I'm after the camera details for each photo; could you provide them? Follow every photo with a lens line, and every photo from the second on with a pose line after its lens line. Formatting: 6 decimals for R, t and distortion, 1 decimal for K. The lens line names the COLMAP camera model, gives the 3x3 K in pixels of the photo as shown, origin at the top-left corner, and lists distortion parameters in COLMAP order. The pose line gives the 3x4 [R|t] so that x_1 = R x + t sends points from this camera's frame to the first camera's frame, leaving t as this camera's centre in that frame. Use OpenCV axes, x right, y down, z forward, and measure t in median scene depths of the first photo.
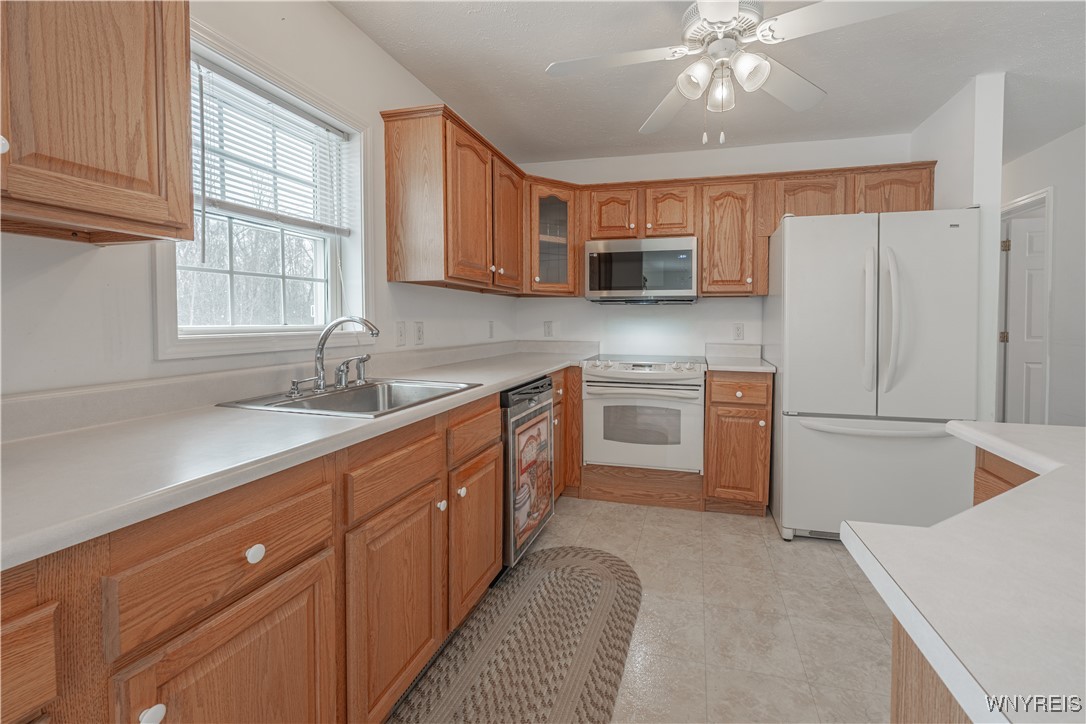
lens RADIAL K [[444.8, 0, 592.2], [0, 444.8, 330.9], [0, 0, 1]] dist [-0.001739, -0.000421]
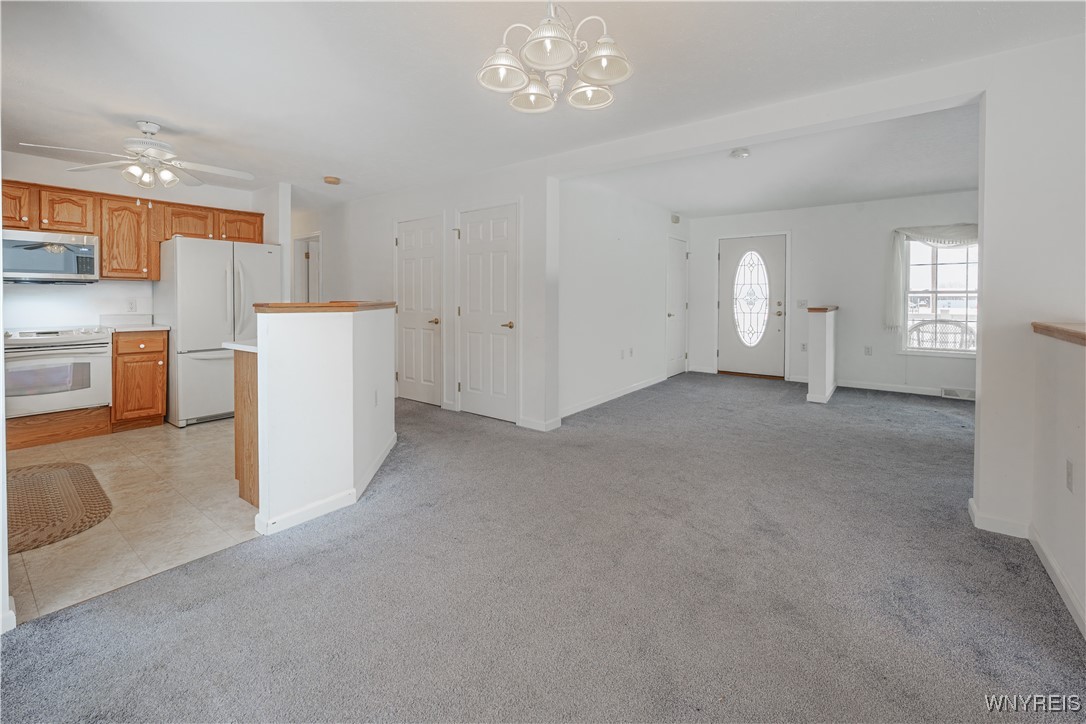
lens RADIAL K [[444.8, 0, 537.4], [0, 444.8, 297.8], [0, 0, 1]] dist [-0.001739, -0.000421]
pose [[0.391504, -0.002047, 0.920174, -0.530467], [0.027096, 0.999590, -0.009305, 0.028784], [-0.919777, 0.028576, 0.391399, -0.828622]]
